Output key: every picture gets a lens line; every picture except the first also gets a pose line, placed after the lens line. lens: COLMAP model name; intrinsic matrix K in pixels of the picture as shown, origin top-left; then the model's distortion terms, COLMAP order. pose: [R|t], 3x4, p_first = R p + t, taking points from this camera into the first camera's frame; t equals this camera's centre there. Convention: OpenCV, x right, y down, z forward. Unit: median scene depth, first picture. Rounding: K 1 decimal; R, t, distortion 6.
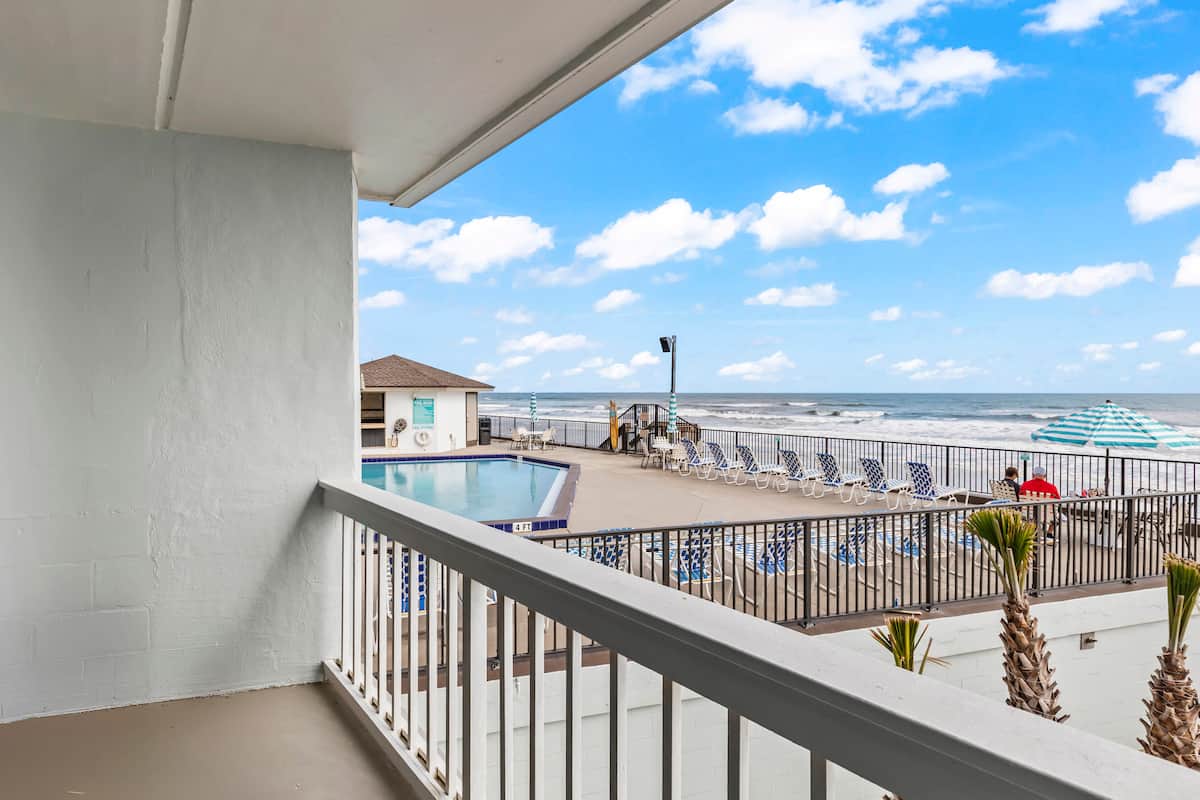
lens RADIAL K [[542.3, 0, 598.6], [0, 542.3, 393.1], [0, 0, 1]] dist [0.003681, 0.000064]
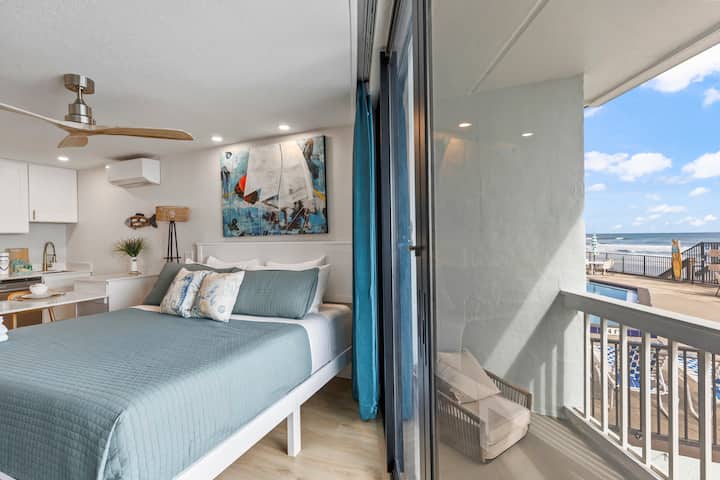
lens RADIAL K [[325.4, 0, 359.1], [0, 325.4, 235.9], [0, 0, 1]] dist [0.003681, 0.000064]
pose [[0.770964, -0.015760, -0.636683, -0.109515], [0.016597, 0.999851, -0.004652, -0.000449], [0.636662, -0.006980, 0.771111, -0.031790]]
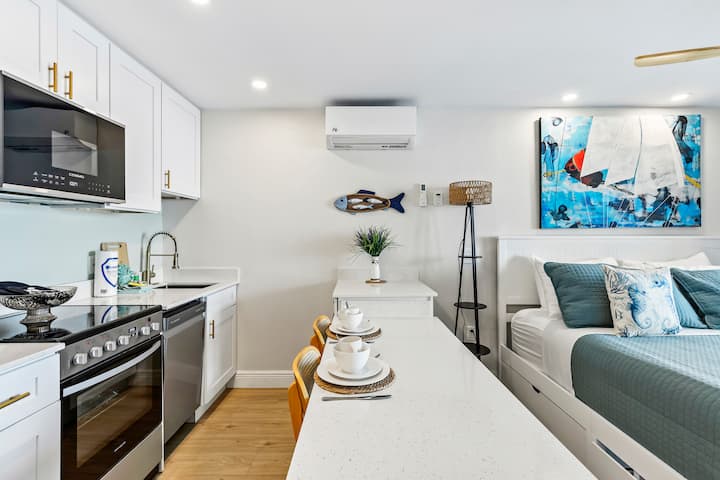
lens RADIAL K [[325.4, 0, 359.1], [0, 325.4, 235.9], [0, 0, 1]] dist [0.003681, 0.000064]
pose [[0.960569, -0.003923, -0.278013, -0.615728], [0.002198, 0.999976, -0.006517, 0.005052], [0.278032, 0.005649, 0.960555, -0.179019]]
